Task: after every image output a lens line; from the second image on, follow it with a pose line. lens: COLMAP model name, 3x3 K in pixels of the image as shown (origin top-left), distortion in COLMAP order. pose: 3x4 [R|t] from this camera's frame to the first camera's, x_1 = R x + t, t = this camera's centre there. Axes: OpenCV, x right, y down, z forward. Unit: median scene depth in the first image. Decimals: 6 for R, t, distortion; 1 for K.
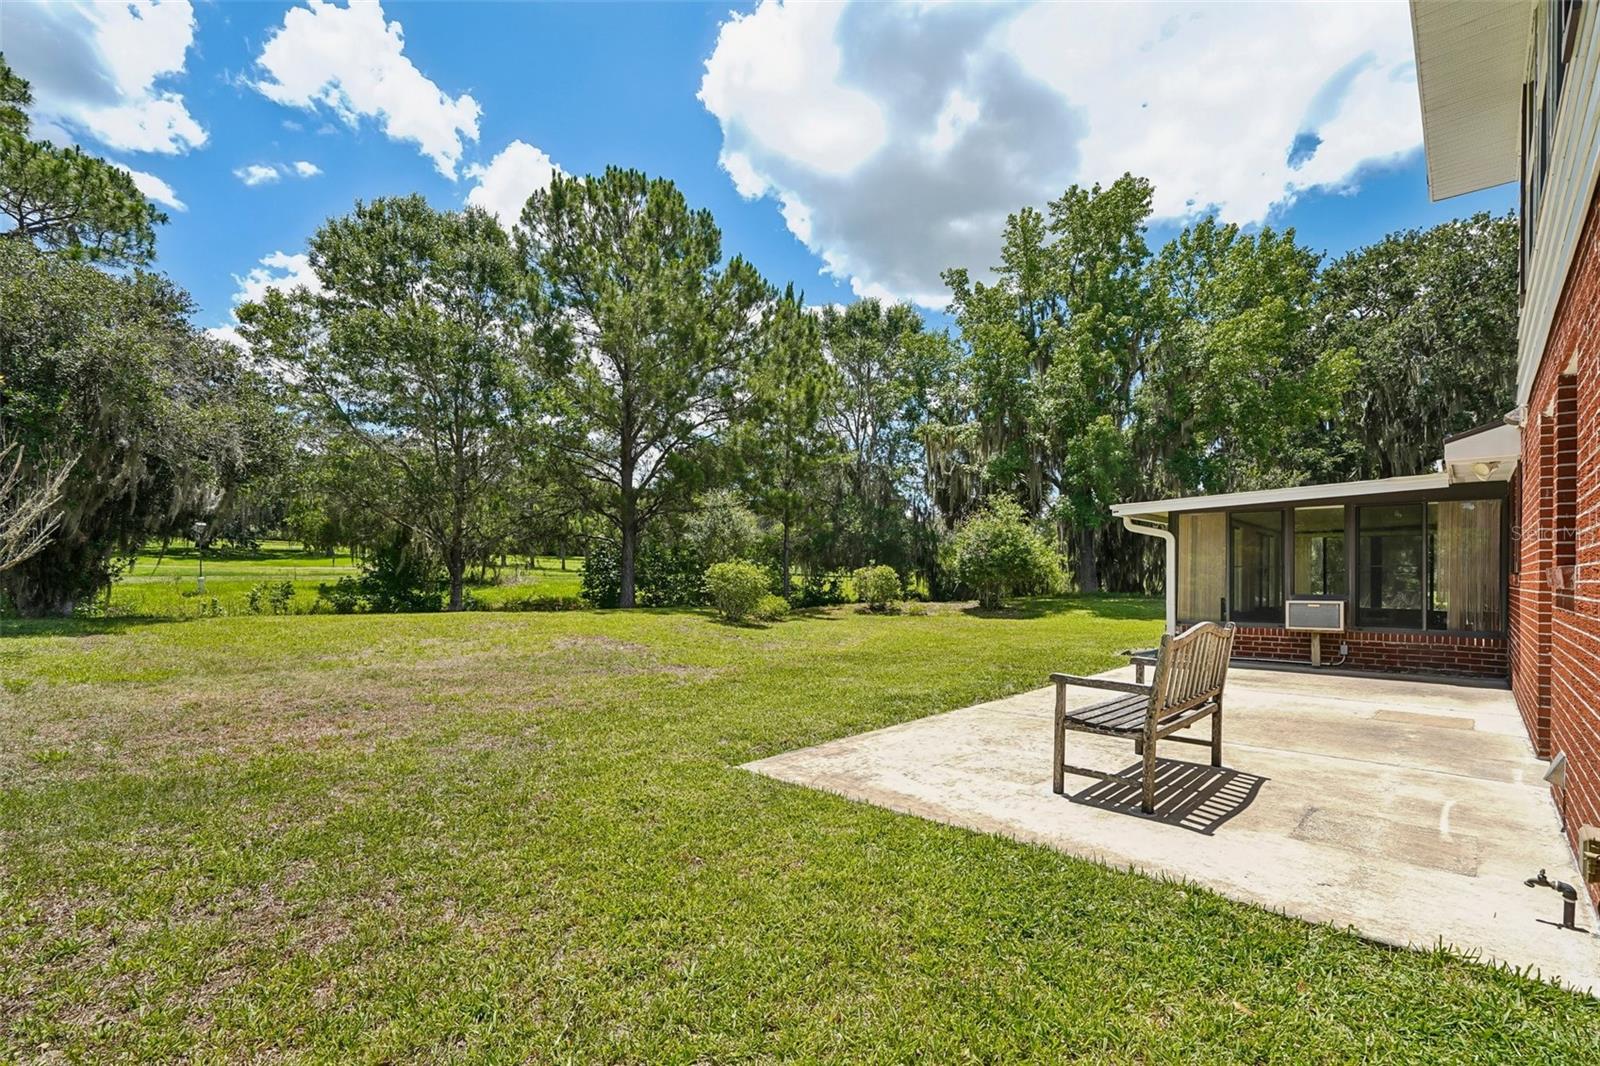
lens RADIAL K [[733.3, 0, 793.5], [0, 733.3, 567.4], [0, 0, 1]] dist [-0.000854, -0.000078]
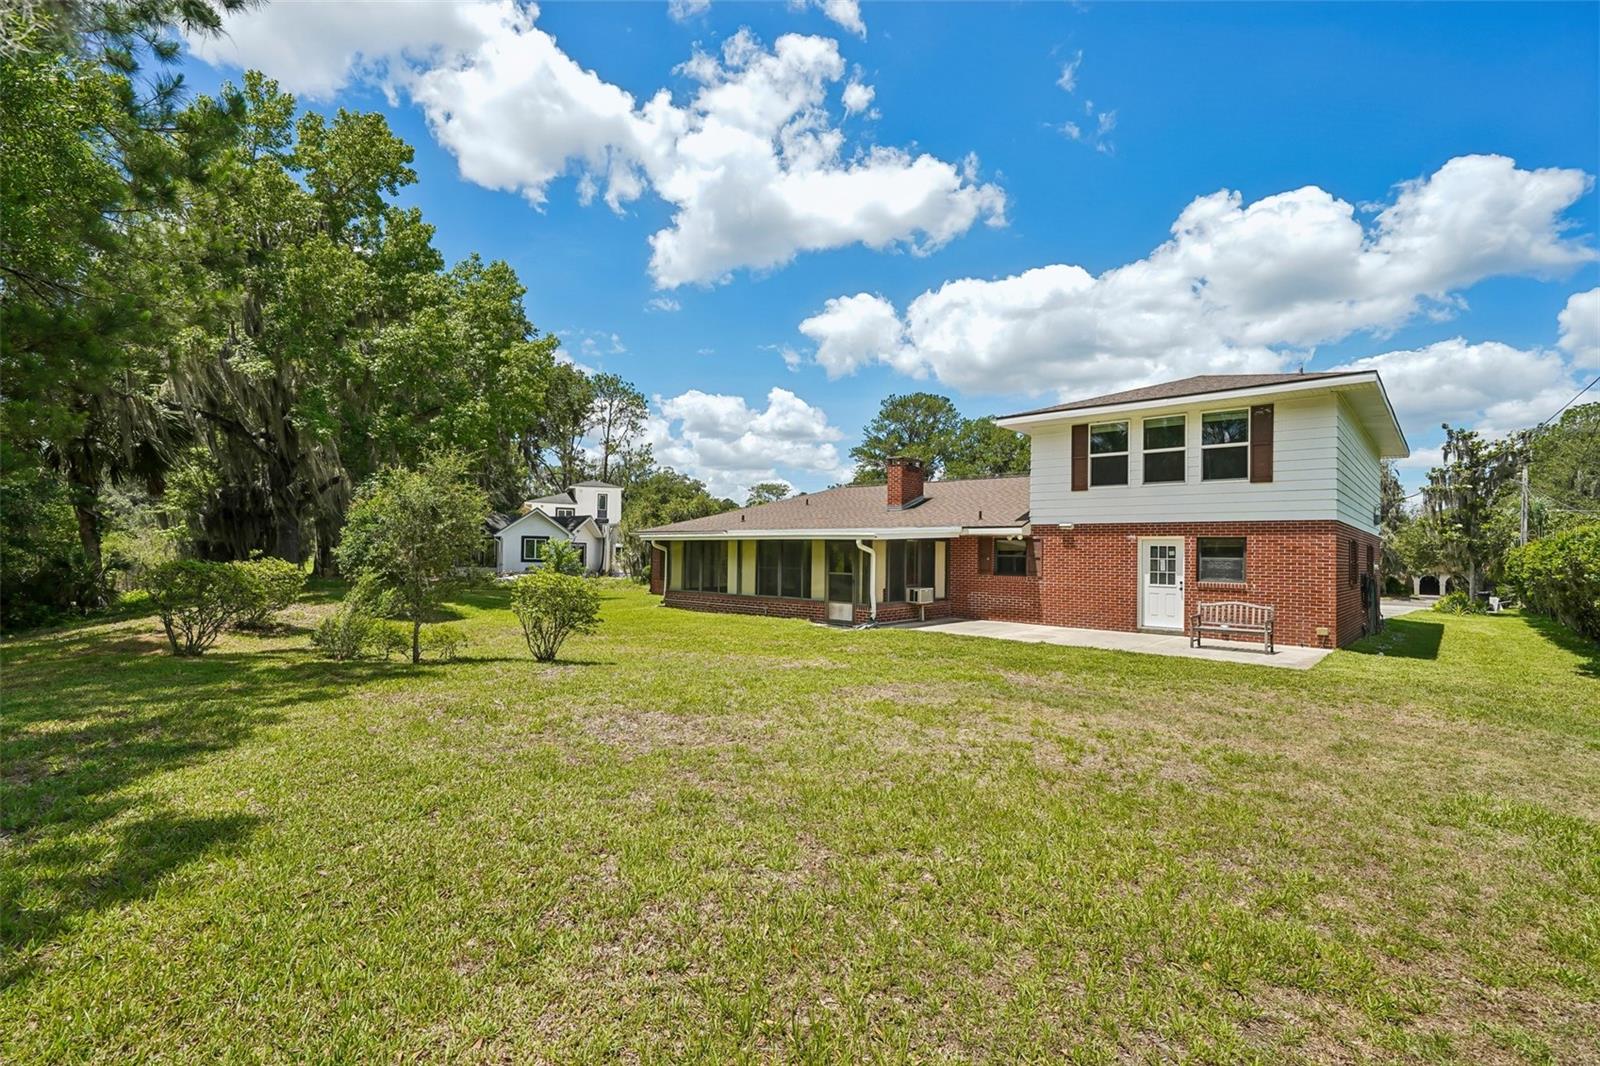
lens RADIAL K [[727.8, 0, 798.5], [0, 727.8, 542.7], [0, 0, 1]] dist [-0.000238, 0.000232]
pose [[-0.007364, 0.003621, 0.999966, -2.357224], [-0.025818, 0.999659, -0.003810, -0.115453], [-0.999640, -0.025845, -0.007268, 2.507533]]
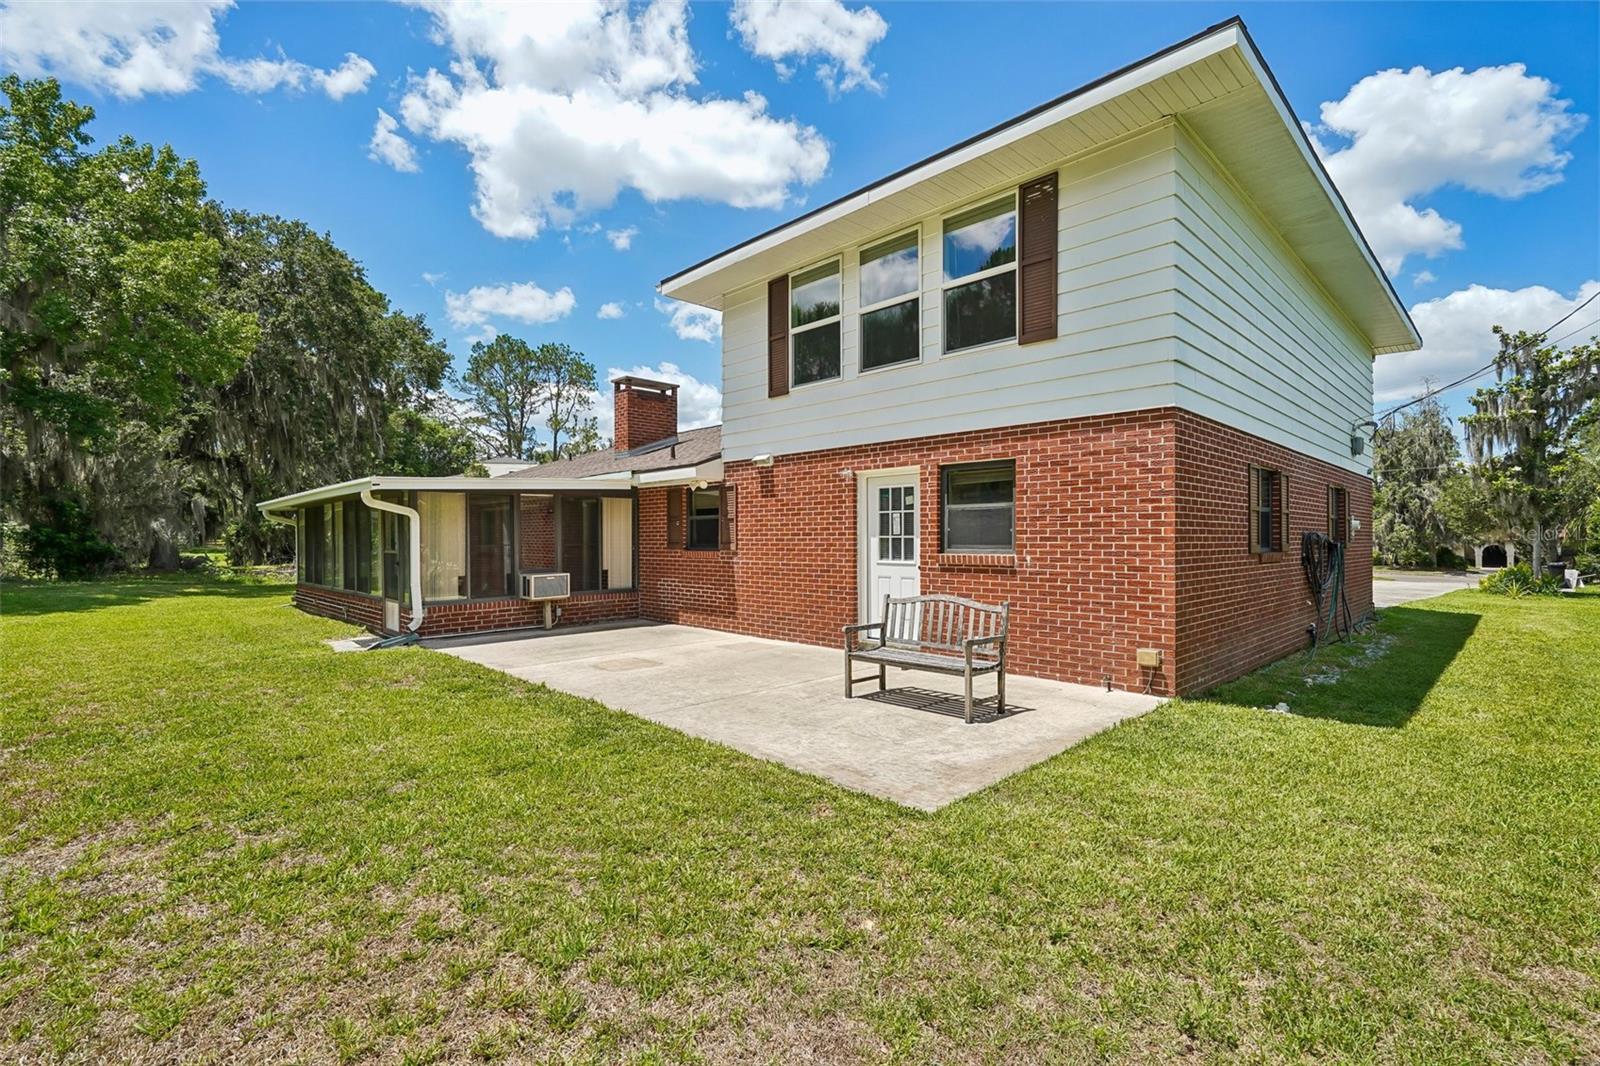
lens RADIAL K [[727.8, 0, 798.5], [0, 727.8, 542.7], [0, 0, 1]] dist [-0.000238, 0.000232]
pose [[0.049341, -0.018801, 0.998605, -0.833621], [-0.005065, 0.999805, 0.019073, -0.055114], [-0.998769, -0.005999, 0.049236, 0.983684]]
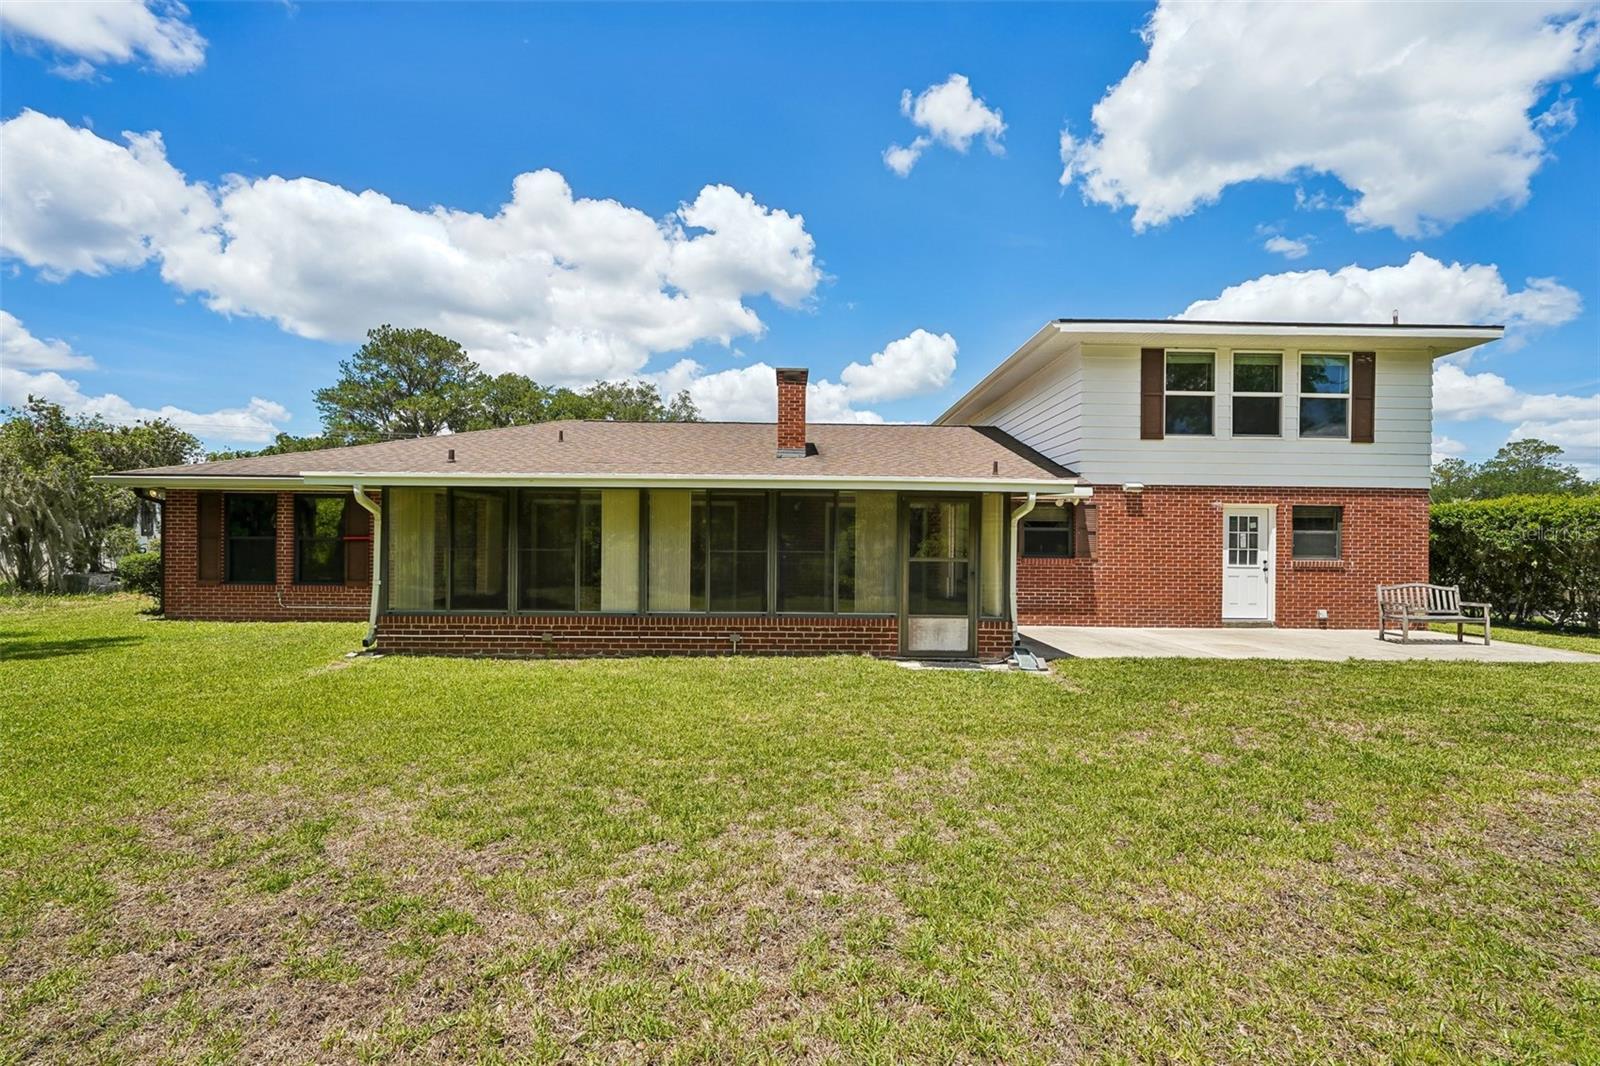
lens RADIAL K [[719.9, 0, 801.6], [0, 719.9, 552.2], [0, 0, 1]] dist [0.000377, 0.000106]
pose [[-0.696468, -0.025935, 0.717119, 0.168745], [-0.027302, 0.999581, 0.009634, -0.008528], [-0.717069, -0.012869, -0.696884, 3.774097]]
